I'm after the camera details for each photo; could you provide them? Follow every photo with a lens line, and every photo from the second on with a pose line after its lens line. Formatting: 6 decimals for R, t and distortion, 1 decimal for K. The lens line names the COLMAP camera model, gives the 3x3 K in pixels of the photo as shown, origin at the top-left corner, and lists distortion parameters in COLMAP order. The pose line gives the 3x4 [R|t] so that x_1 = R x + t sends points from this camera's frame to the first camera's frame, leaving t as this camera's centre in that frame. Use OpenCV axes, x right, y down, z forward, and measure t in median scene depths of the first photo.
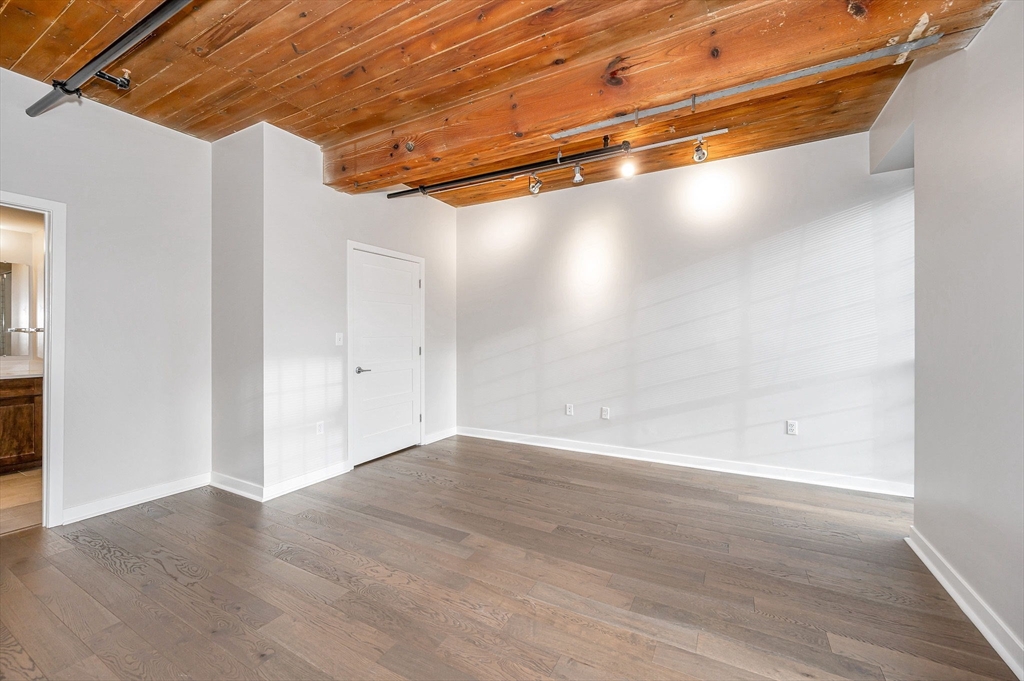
lens RADIAL K [[436.6, 0, 507.8], [0, 436.6, 339.5], [0, 0, 1]] dist [0.002417, 0.000110]
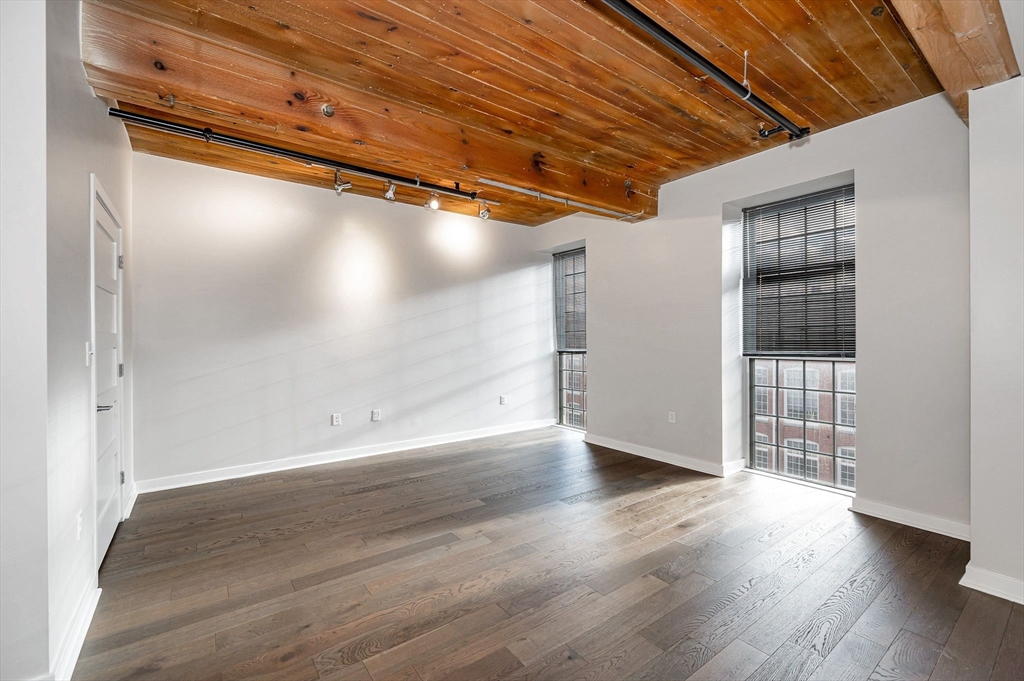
lens RADIAL K [[421.2, 0, 515.0], [0, 421.2, 342.1], [0, 0, 1]] dist [-0.001187, -0.000447]
pose [[0.408513, -0.008251, 0.912715, -0.718679], [0.012666, 0.999914, 0.003370, -0.010909], [-0.912665, 0.010184, 0.408582, 0.336484]]
